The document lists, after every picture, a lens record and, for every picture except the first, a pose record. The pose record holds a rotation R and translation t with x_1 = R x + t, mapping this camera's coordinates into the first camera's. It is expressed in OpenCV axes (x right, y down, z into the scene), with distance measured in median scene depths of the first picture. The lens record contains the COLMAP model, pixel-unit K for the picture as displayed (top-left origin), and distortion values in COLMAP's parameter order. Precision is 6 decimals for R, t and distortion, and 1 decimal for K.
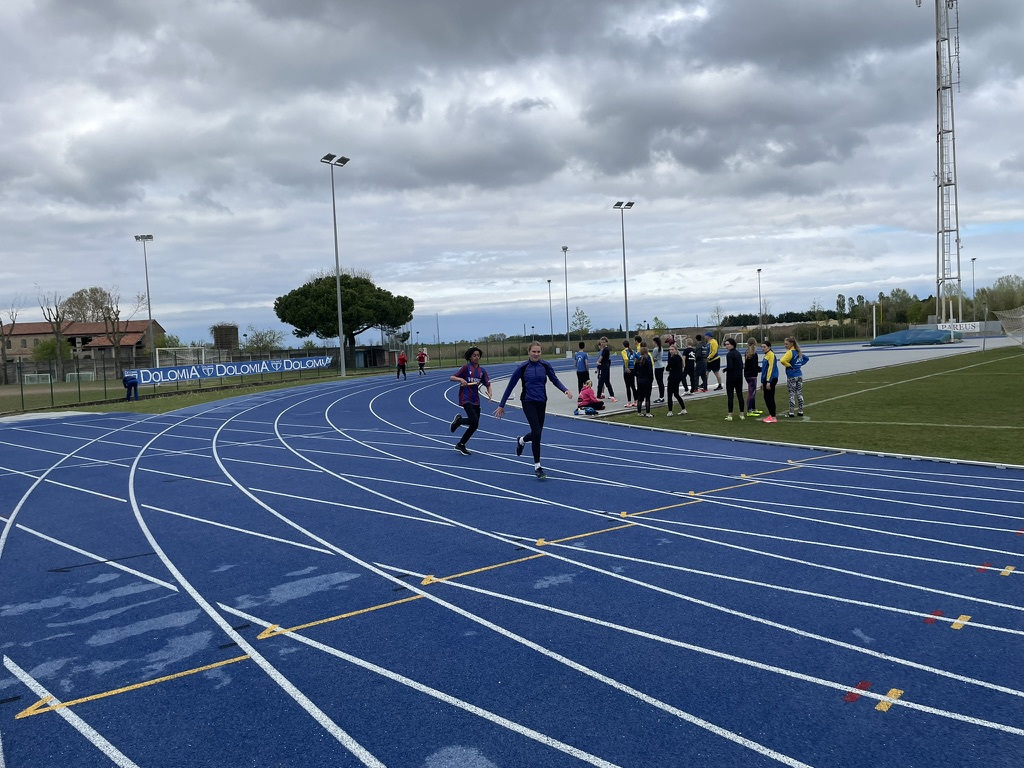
lens RADIAL K [[769.7, 0, 522.9], [0, 769.7, 371.4], [0, 0, 1]] dist [0.096302, -0.123641]
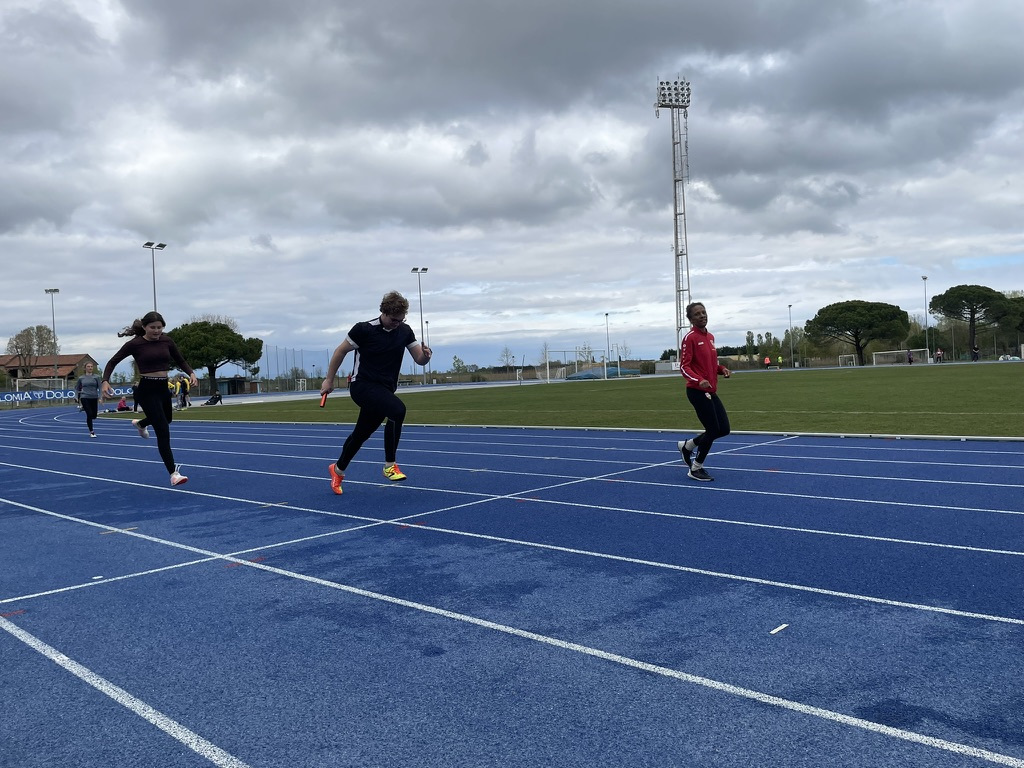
lens RADIAL K [[769.7, 0, 518.6], [0, 769.7, 380.4], [0, 0, 1]] dist [0.096302, -0.123641]
pose [[0.999986, 0.004332, 0.002936, 0.278317], [-0.004247, 0.999591, -0.028292, 0.005285], [-0.003057, 0.028279, 0.999595, -0.270819]]
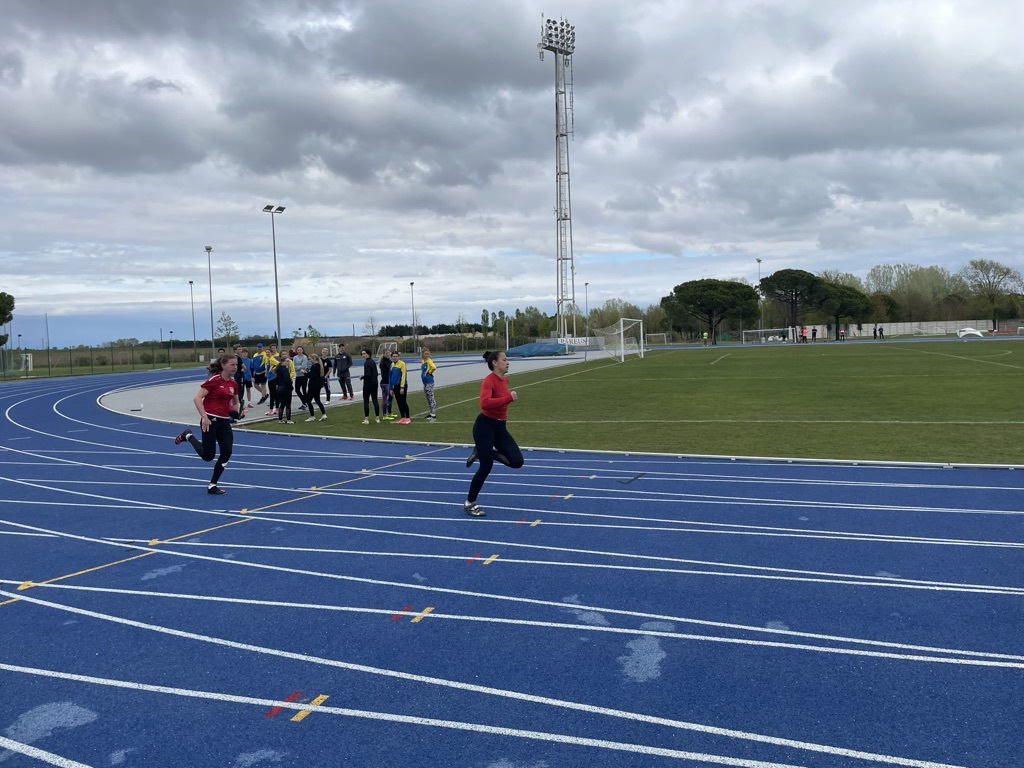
lens RADIAL K [[769.7, 0, 525.4], [0, 769.7, 370.5], [0, 0, 1]] dist [0.096302, -0.123641]
pose [[0.905948, 0.000693, 0.423388, 0.002488], [0.004718, 0.999920, -0.011731, 0.000420], [-0.423362, 0.012626, 0.905873, -0.013991]]
